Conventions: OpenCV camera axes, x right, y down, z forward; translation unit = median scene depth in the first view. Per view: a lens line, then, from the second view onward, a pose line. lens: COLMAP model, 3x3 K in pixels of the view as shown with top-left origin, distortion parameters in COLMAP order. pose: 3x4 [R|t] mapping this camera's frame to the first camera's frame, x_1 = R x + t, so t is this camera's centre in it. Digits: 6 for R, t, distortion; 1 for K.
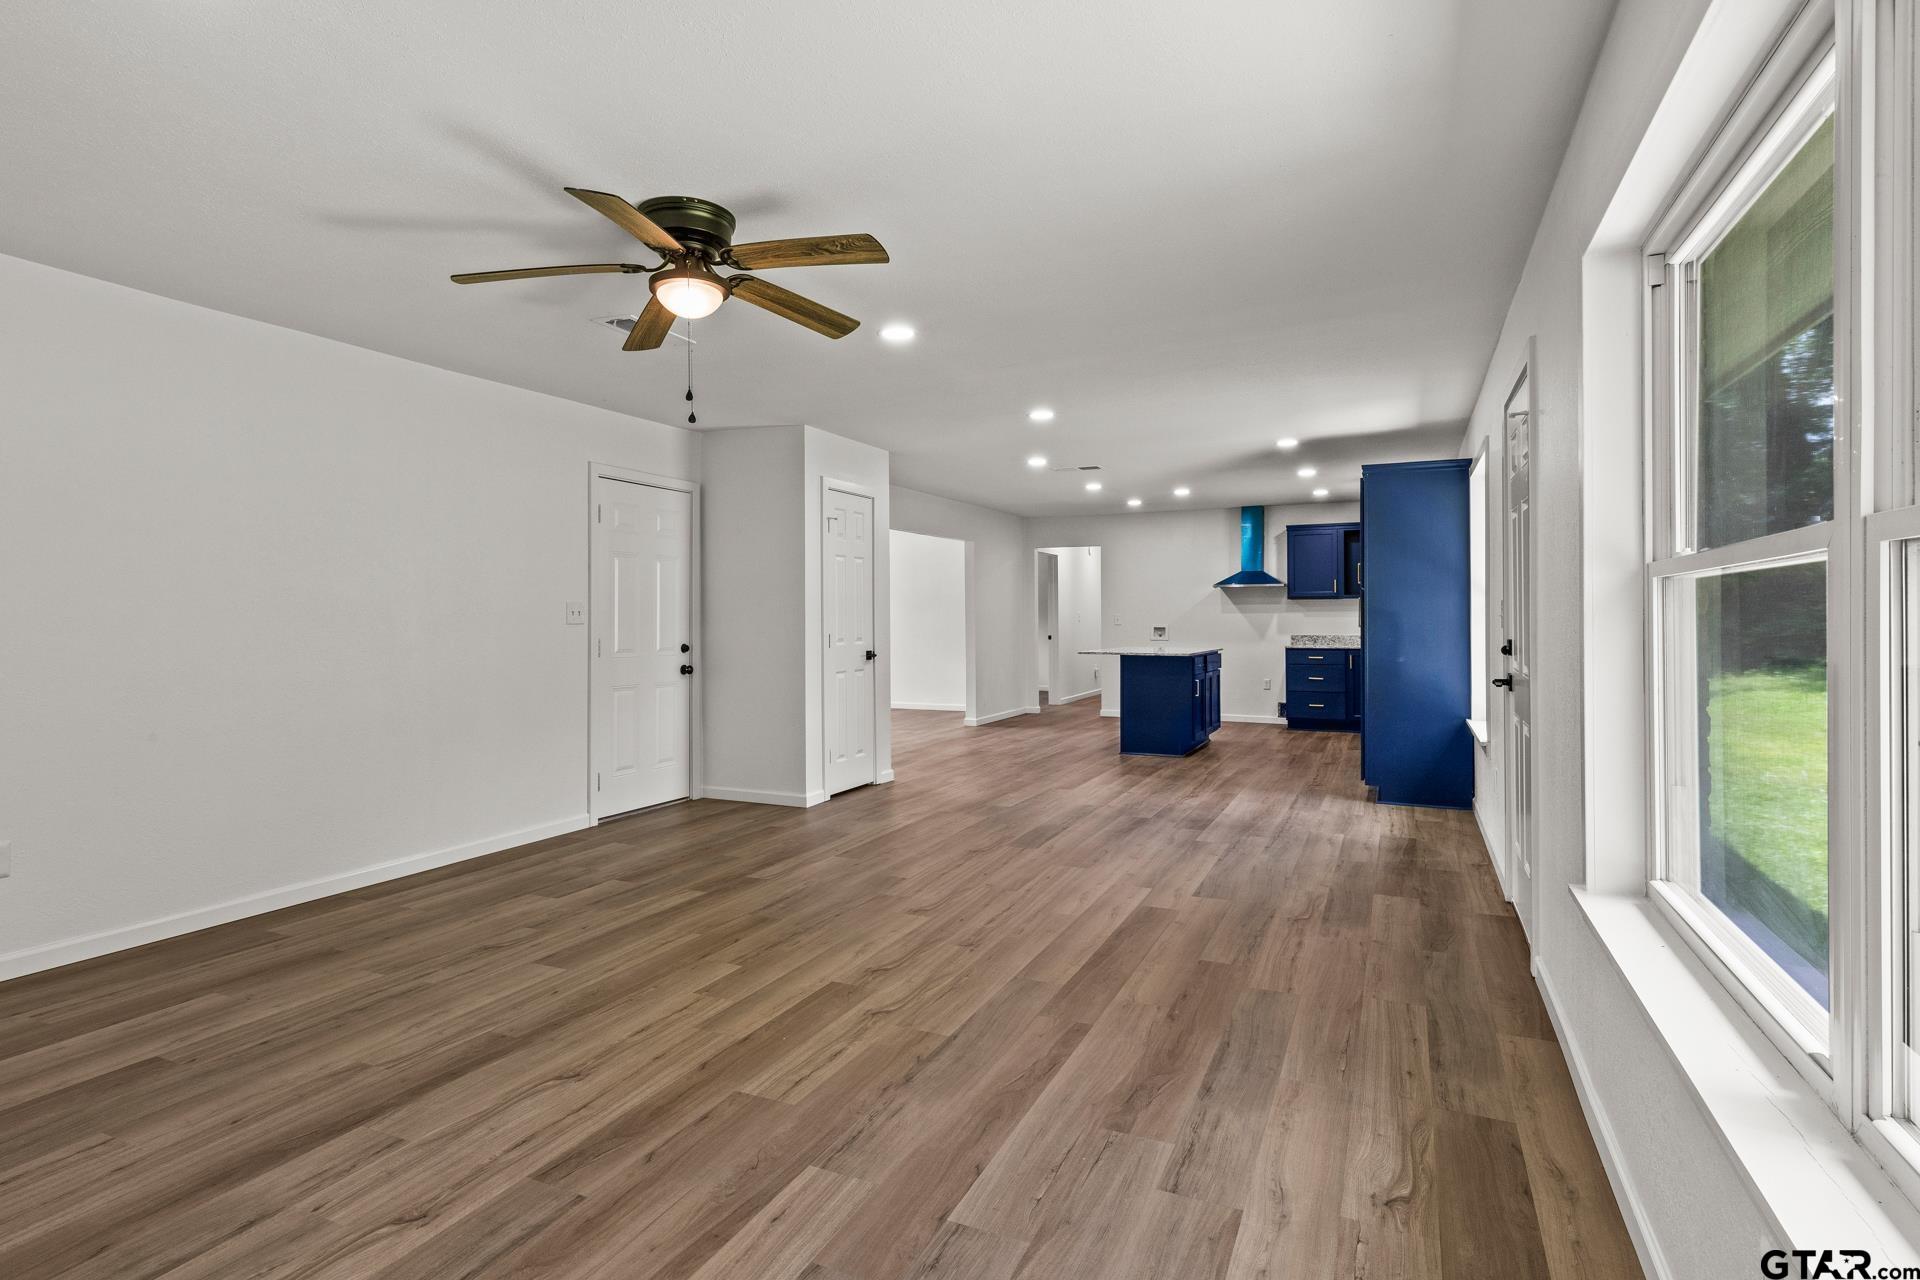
lens RADIAL K [[955.9, 0, 956.5], [0, 955.9, 623.9], [0, 0, 1]] dist [0.006242, 0.000026]
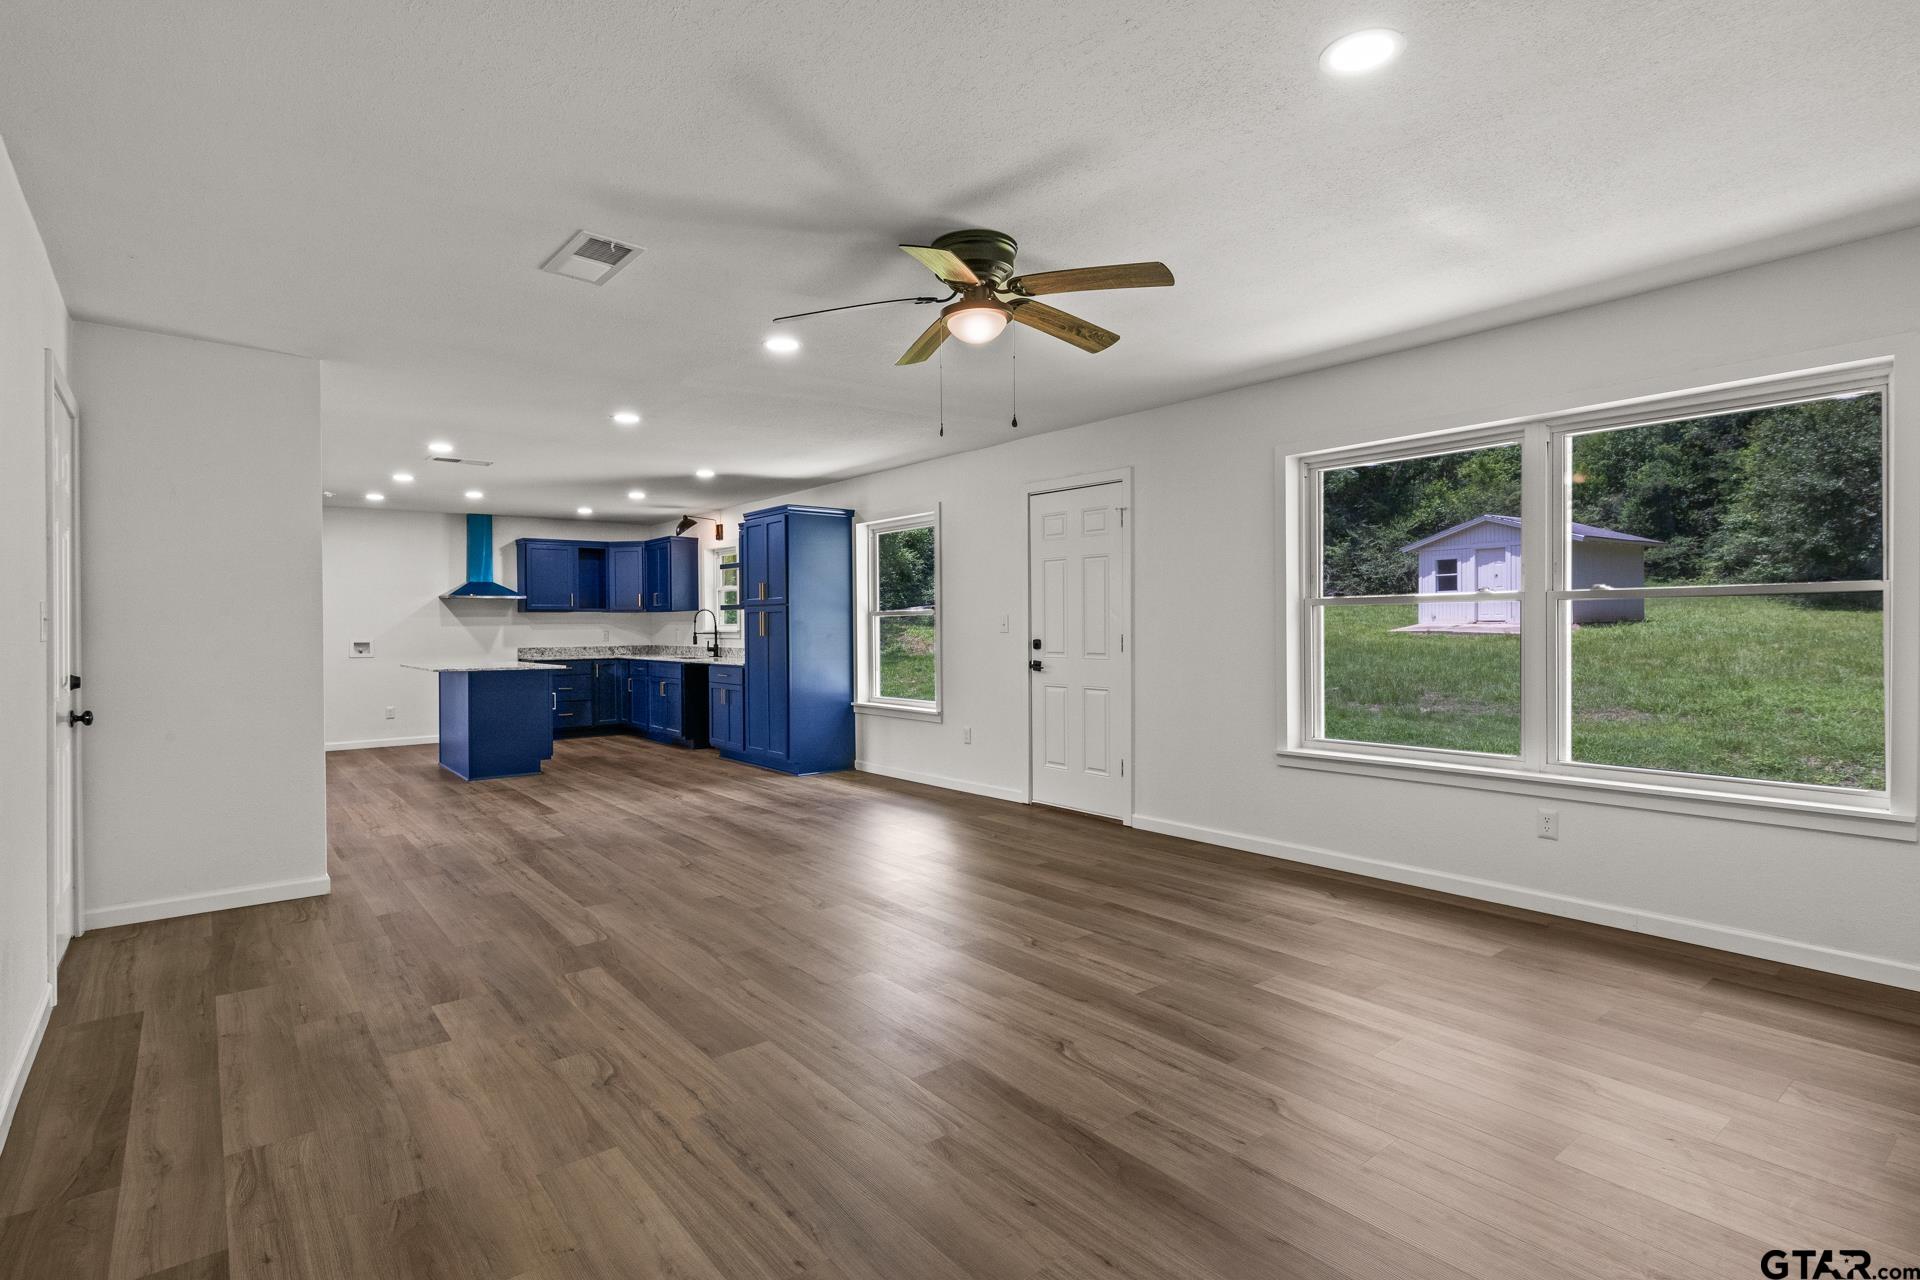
lens RADIAL K [[955.9, 0, 958.6], [0, 955.9, 630.2], [0, 0, 1]] dist [0.006242, 0.000026]
pose [[0.447223, -0.003512, 0.894416, -0.926555], [0.011942, 0.999927, -0.002045, 0.002241], [-0.894343, 0.011596, 0.447232, 0.399339]]
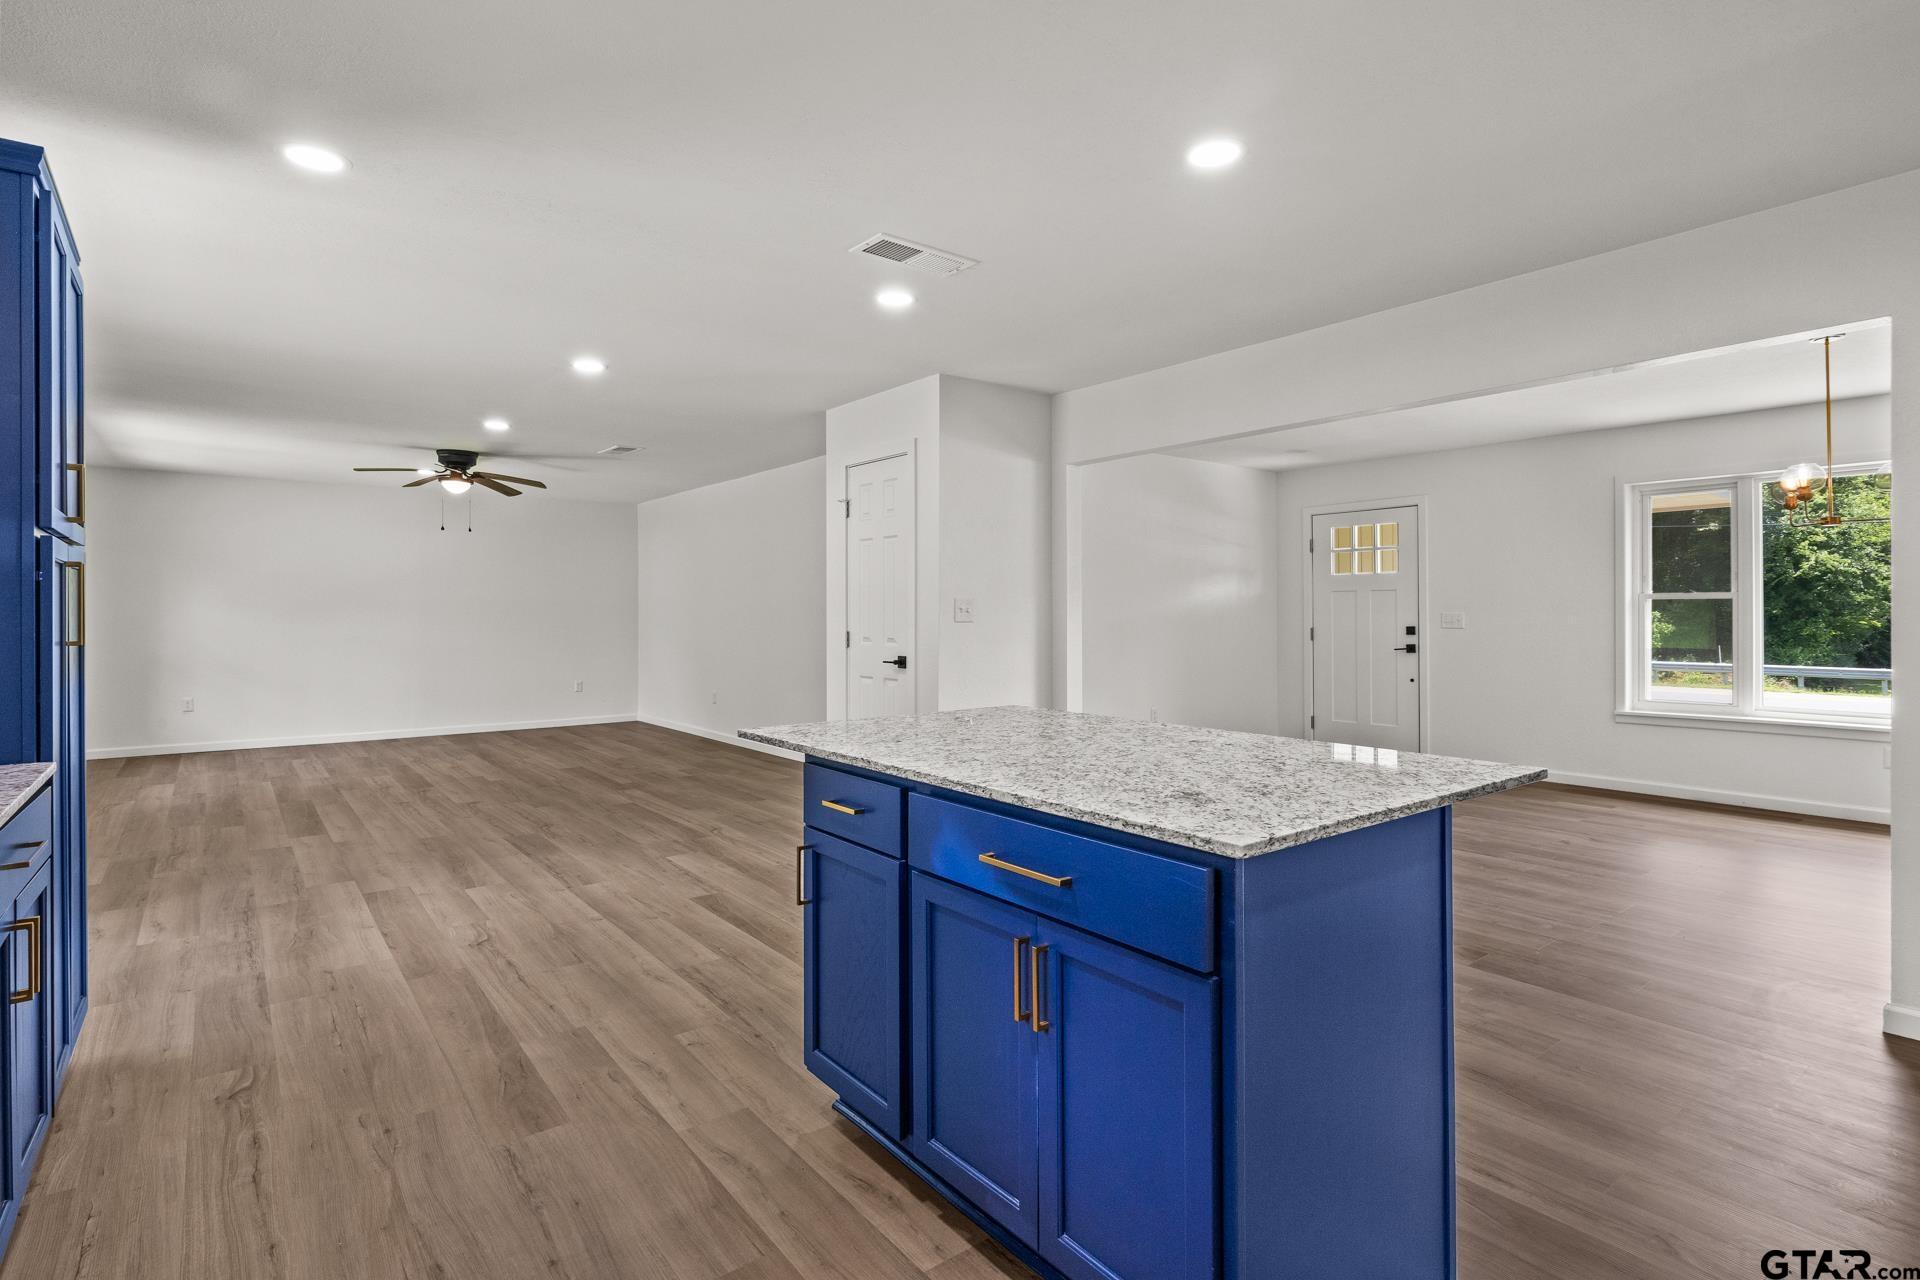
lens RADIAL K [[955.9, 0, 957.6], [0, 955.9, 616.0], [0, 0, 1]] dist [0.006242, 0.000026]
pose [[-0.457342, 0.005086, -0.889277, 0.994561], [-0.001646, 0.999977, 0.006566, -0.016141], [0.889290, 0.004466, -0.457323, 2.448719]]
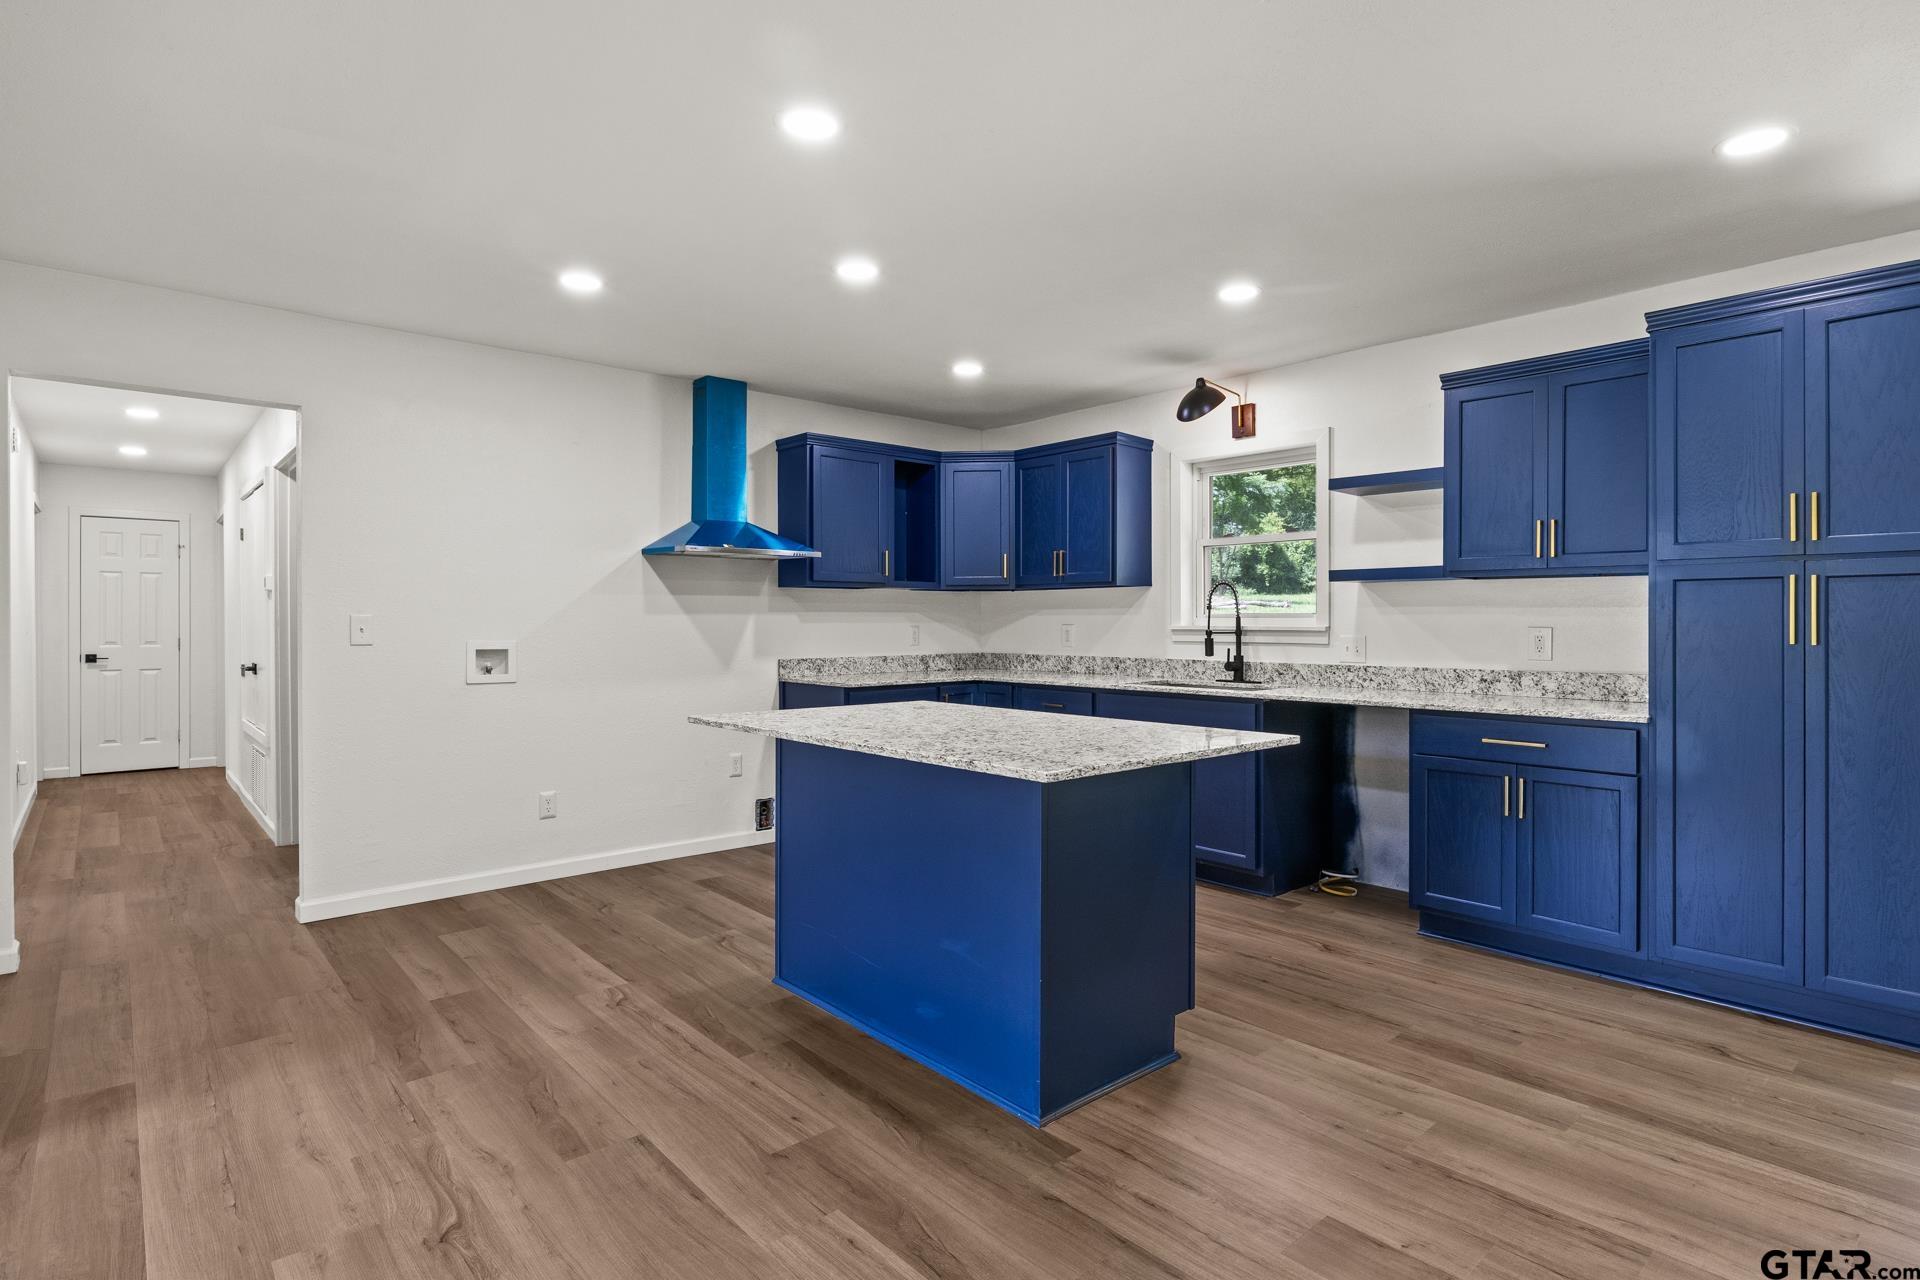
lens RADIAL K [[955.9, 0, 952.2], [0, 955.9, 633.2], [0, 0, 1]] dist [0.006242, 0.000026]
pose [[0.410585, -0.006496, 0.911799, -0.169422], [0.006515, 0.999970, 0.004190, -0.008703], [-0.911799, 0.004220, 0.410615, 1.979657]]
